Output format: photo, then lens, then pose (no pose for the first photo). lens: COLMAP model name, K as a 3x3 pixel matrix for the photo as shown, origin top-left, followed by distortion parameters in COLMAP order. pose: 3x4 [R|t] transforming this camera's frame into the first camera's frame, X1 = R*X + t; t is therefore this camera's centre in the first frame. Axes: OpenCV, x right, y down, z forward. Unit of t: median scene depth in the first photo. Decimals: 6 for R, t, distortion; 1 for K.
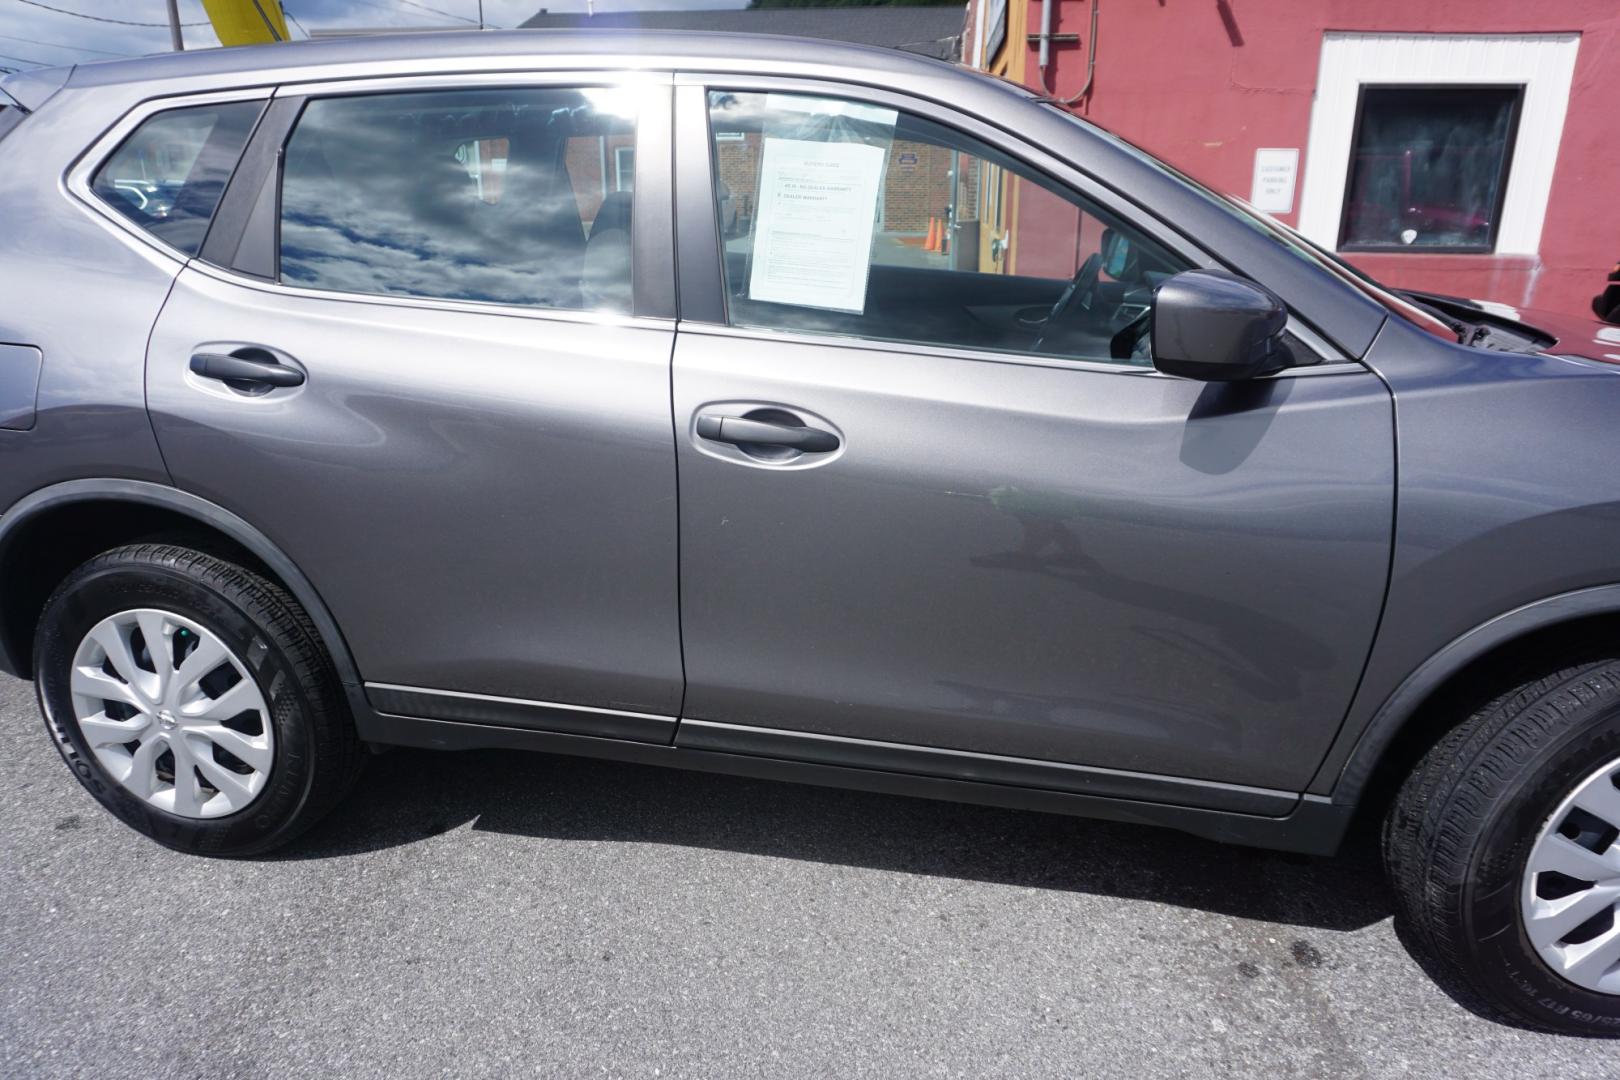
lens RADIAL K [[1100.1, 0, 806.4], [0, 1100.1, 539.5], [0, 0, 1]] dist [-0.036977, 0.028170]
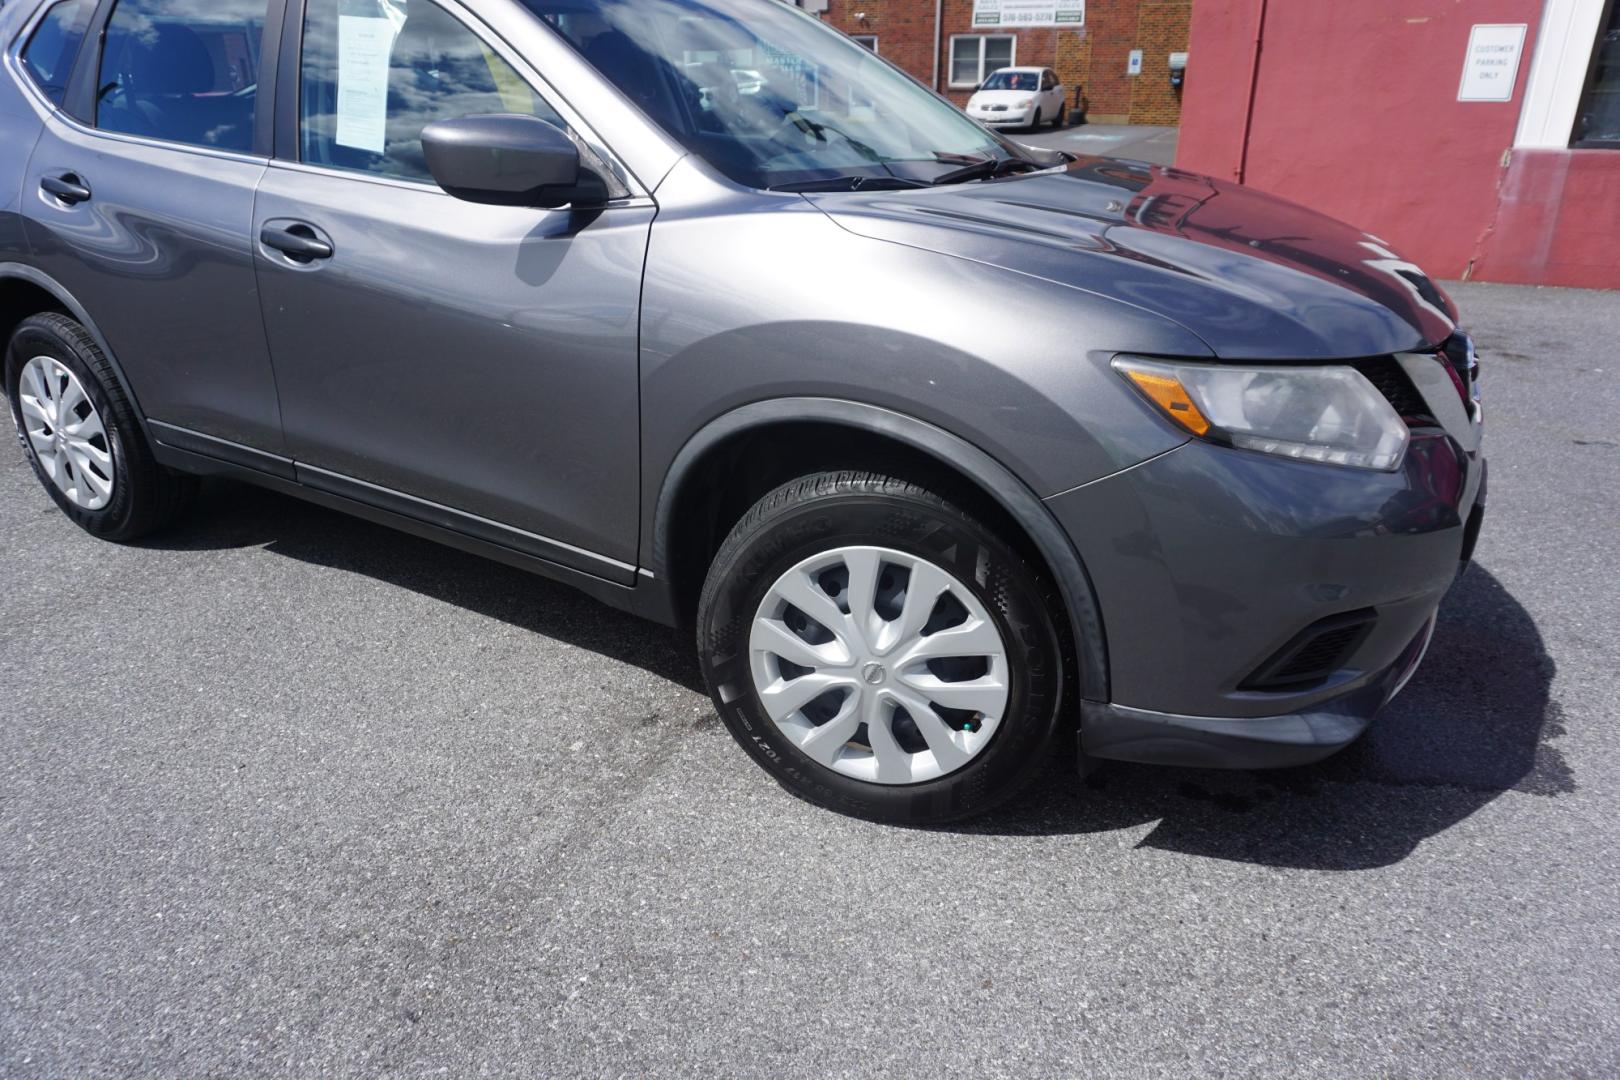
lens RADIAL K [[1100.1, 0, 815.8], [0, 1100.1, 535.4], [0, 0, 1]] dist [-0.036977, 0.028170]
pose [[0.941923, 0.130141, -0.309589, 0.851431], [-0.103493, 0.989482, 0.101068, 0.046933], [0.319486, -0.063158, 0.945484, -0.066424]]
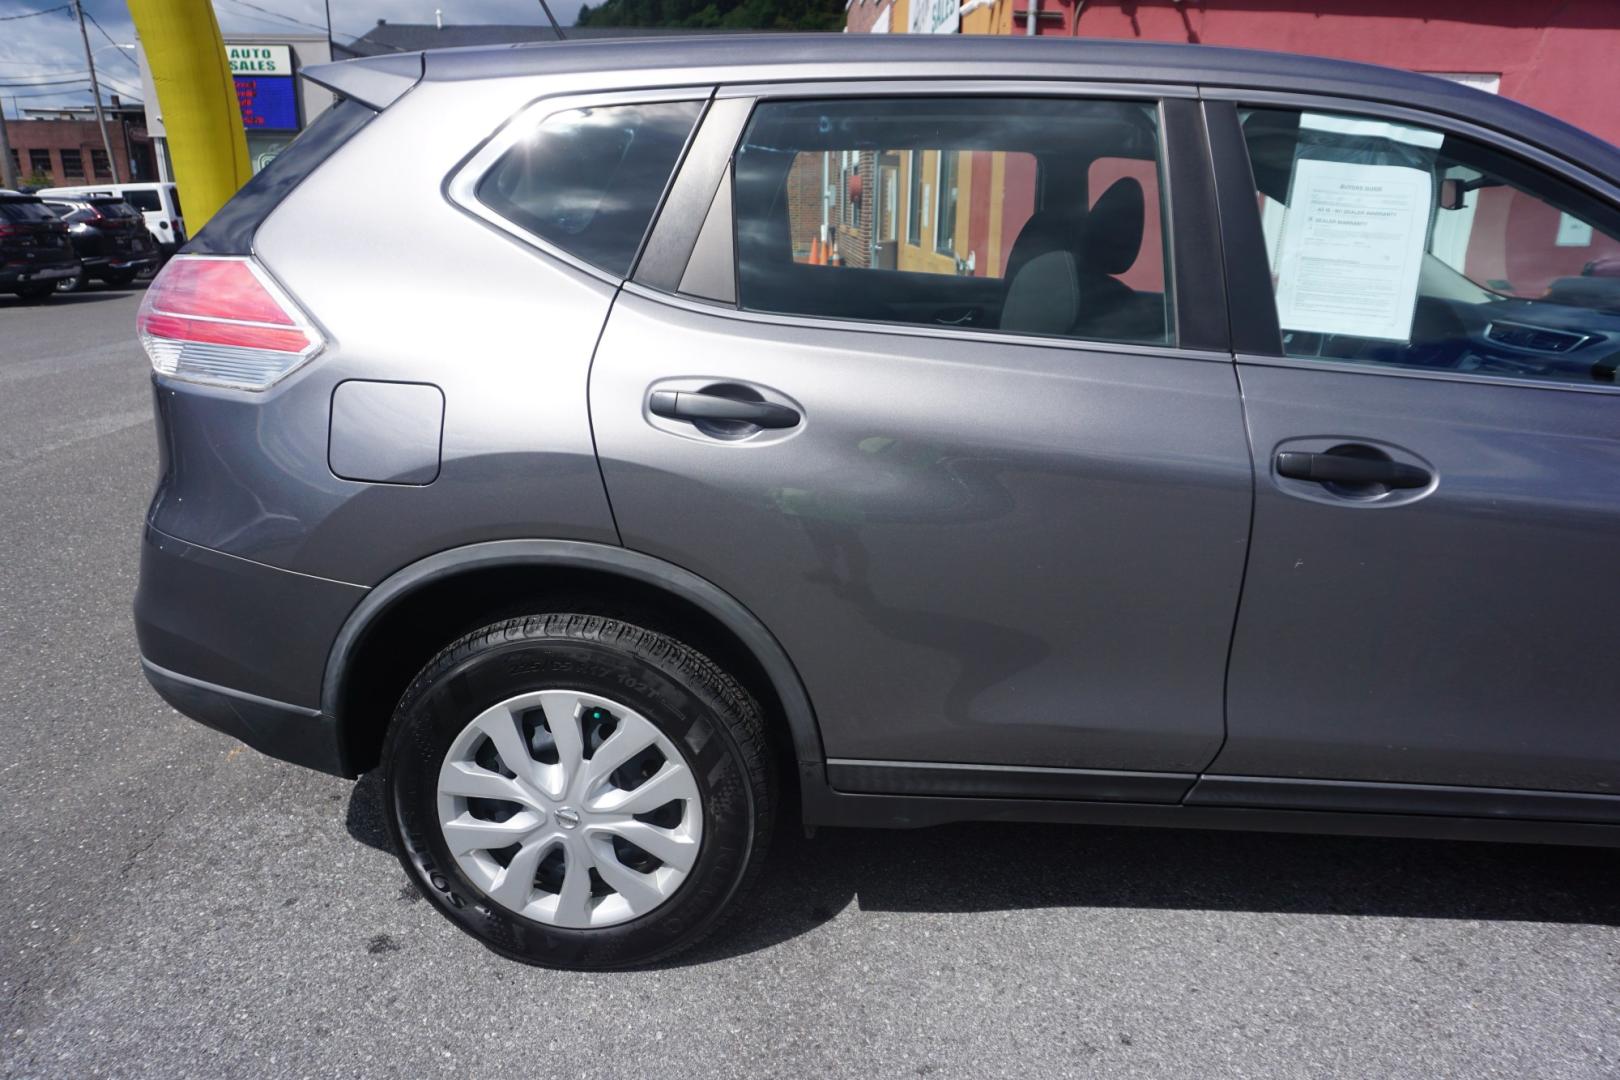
lens RADIAL K [[1100.1, 0, 807.9], [0, 1100.1, 543.3], [0, 0, 1]] dist [-0.036977, 0.028170]
pose [[0.987635, -0.035964, 0.152587, -0.536589], [0.038120, 0.999210, -0.011226, -0.033871], [-0.152063, 0.016904, 0.988226, 0.118681]]
